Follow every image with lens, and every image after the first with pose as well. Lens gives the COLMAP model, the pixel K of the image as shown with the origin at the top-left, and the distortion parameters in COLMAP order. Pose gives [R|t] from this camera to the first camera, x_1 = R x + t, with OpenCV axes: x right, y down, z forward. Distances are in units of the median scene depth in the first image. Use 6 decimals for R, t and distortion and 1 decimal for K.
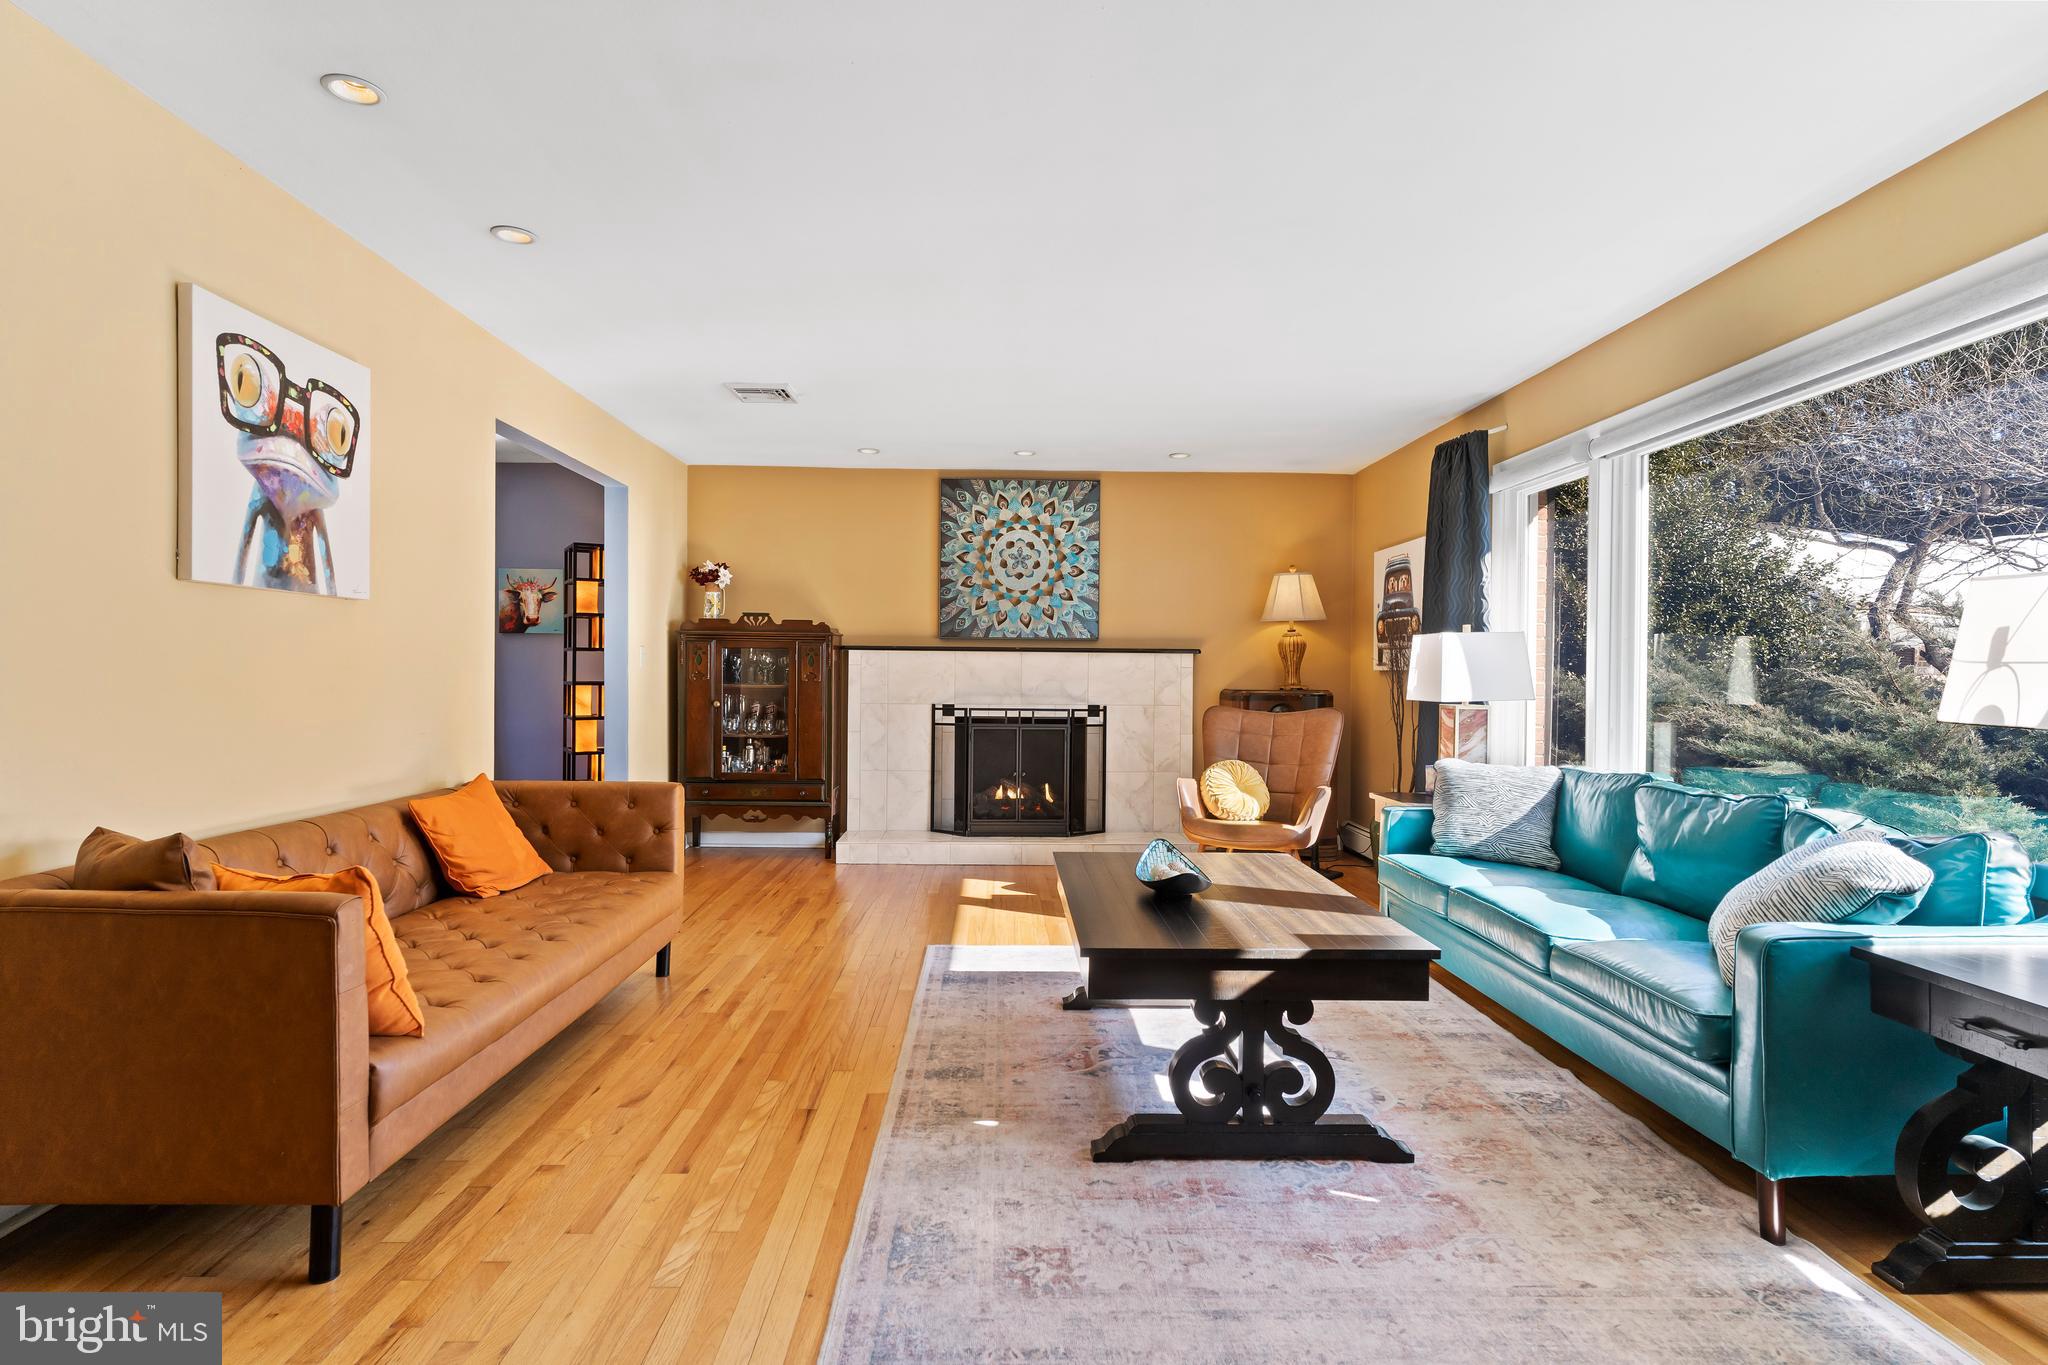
lens RADIAL K [[1044.3, 0, 1014.8], [0, 1044.3, 679.3], [0, 0, 1]] dist [-0.002803, 0.001463]
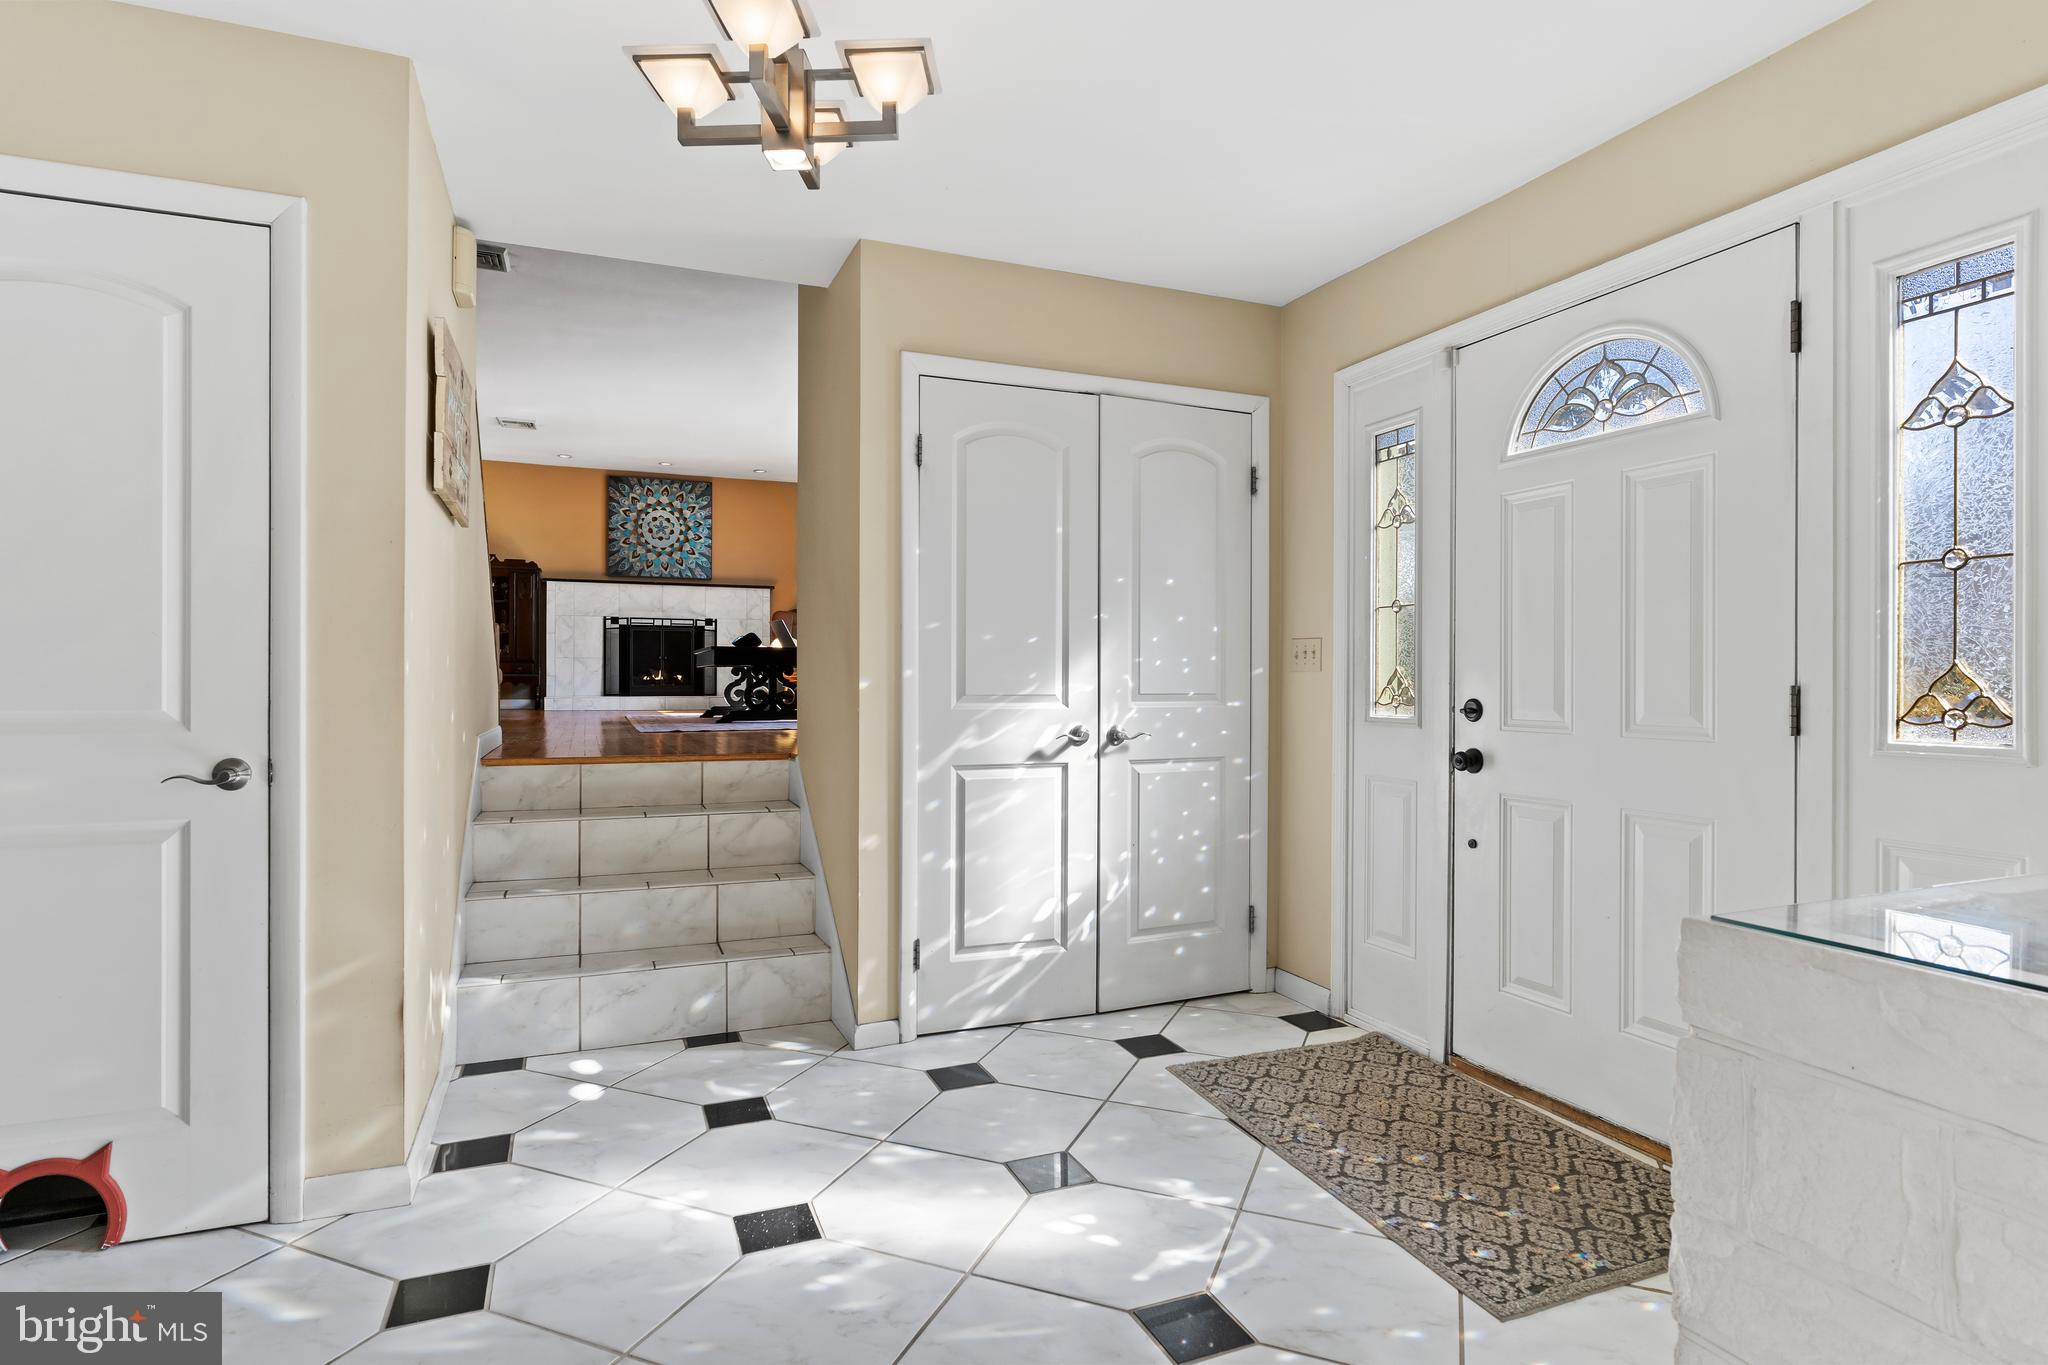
lens RADIAL K [[1044.3, 0, 1014.8], [0, 1044.3, 679.3], [0, 0, 1]] dist [-0.002803, 0.001463]
pose [[0.934286, -0.006566, 0.356464, -0.061596], [0.006898, 0.999976, 0.000340, 0.123753], [-0.356458, 0.002141, 0.934309, -0.715710]]
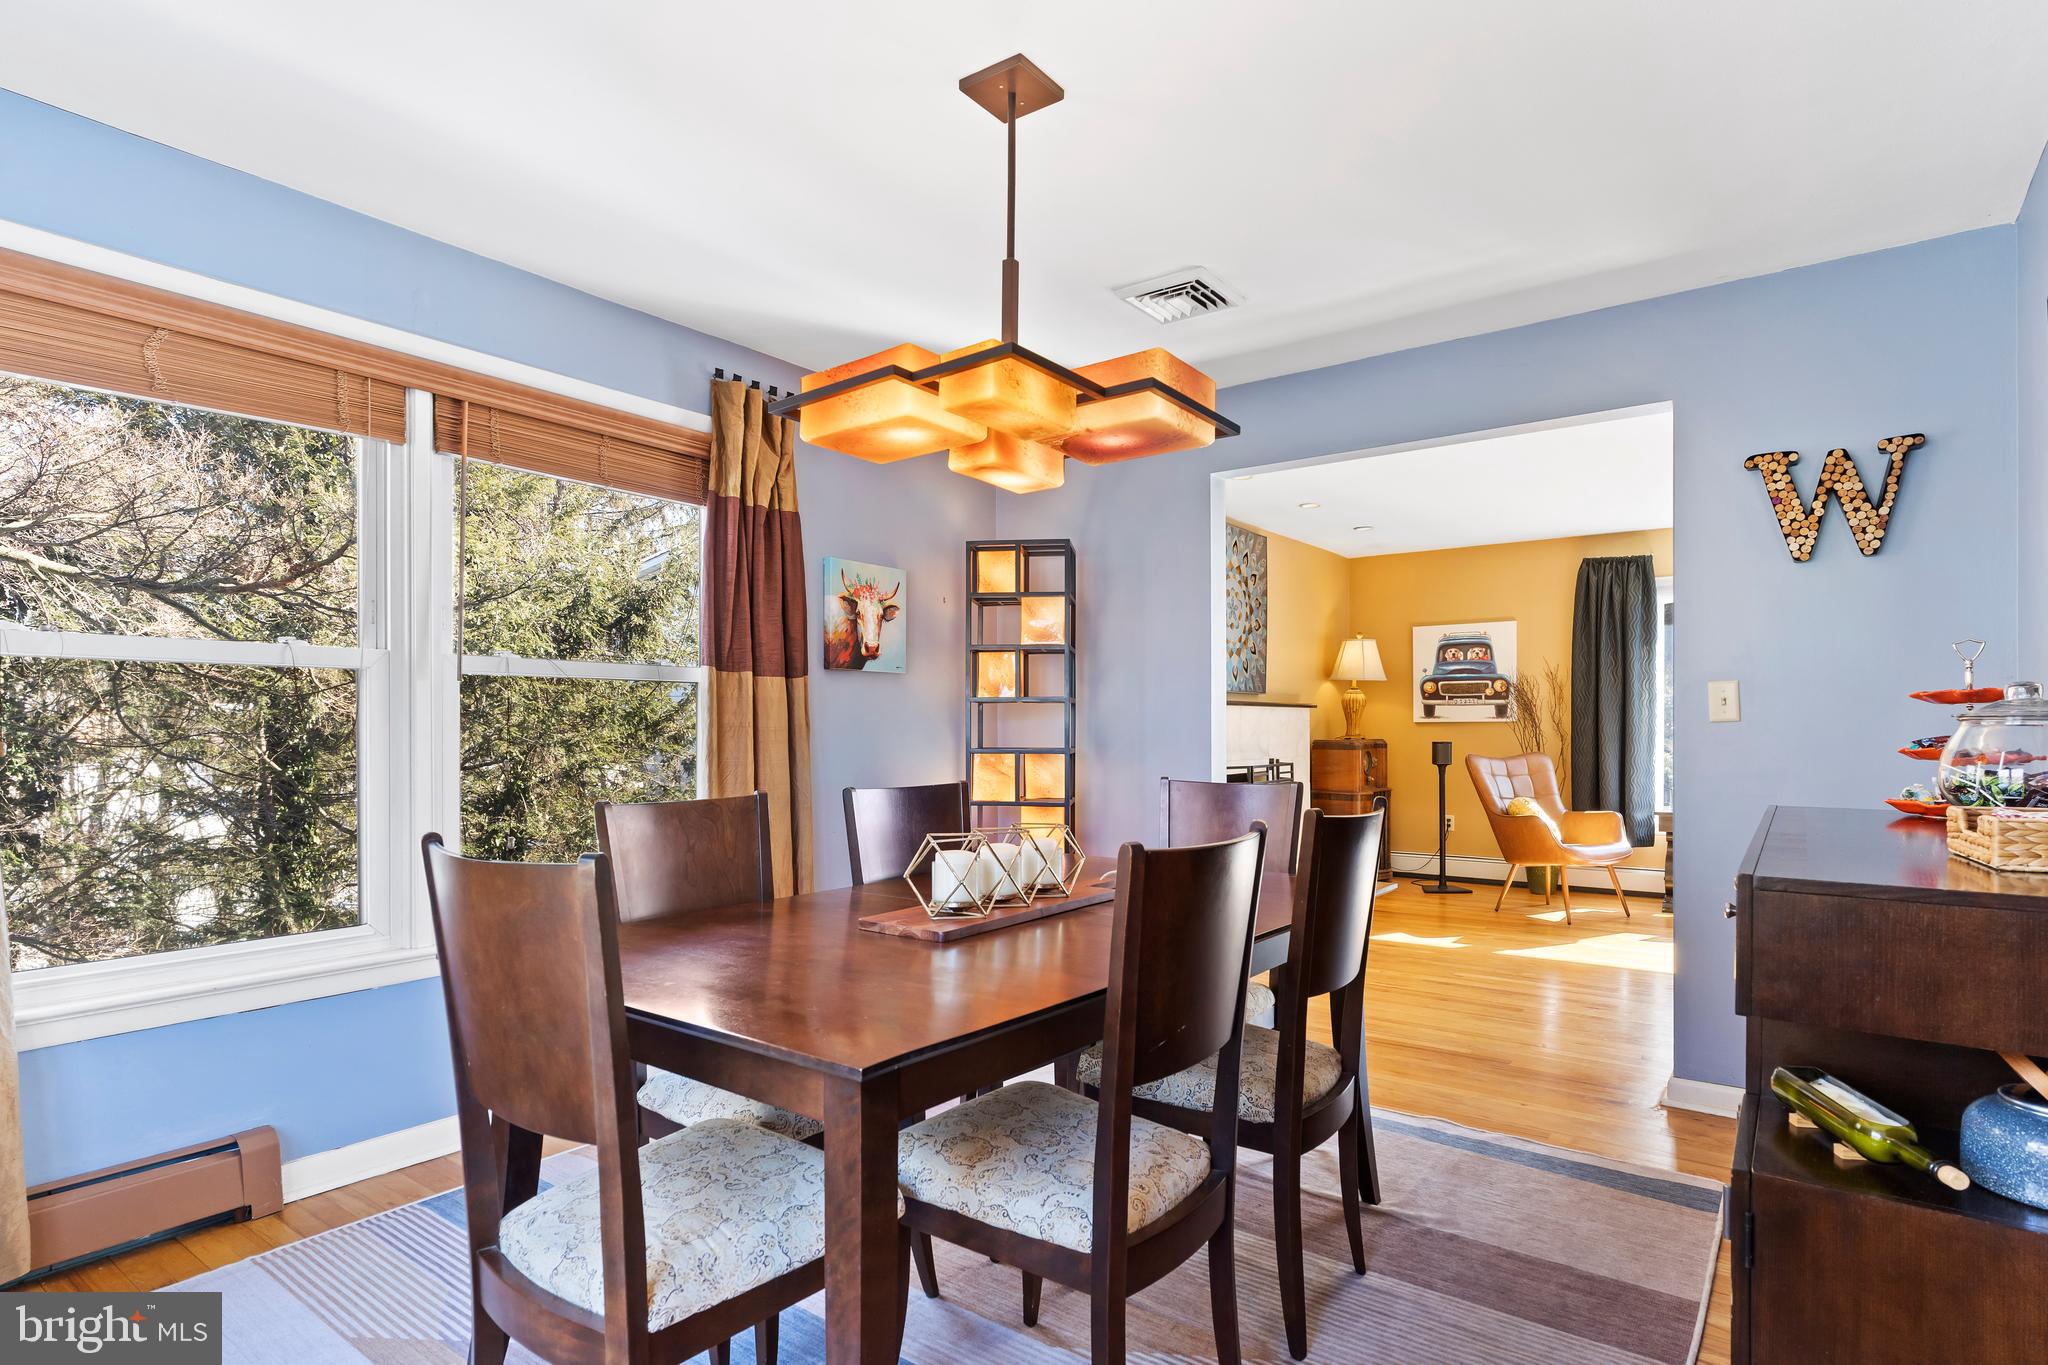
lens RADIAL K [[1068.4, 0, 1022.3], [0, 1068.4, 725.0], [0, 0, 1]] dist [-0.001308, 0.000161]
pose [[0.623769, -0.009722, 0.781548, -0.885413], [0.010819, 0.999934, 0.003803, -0.013987], [-0.781534, 0.006083, 0.623834, 0.539391]]
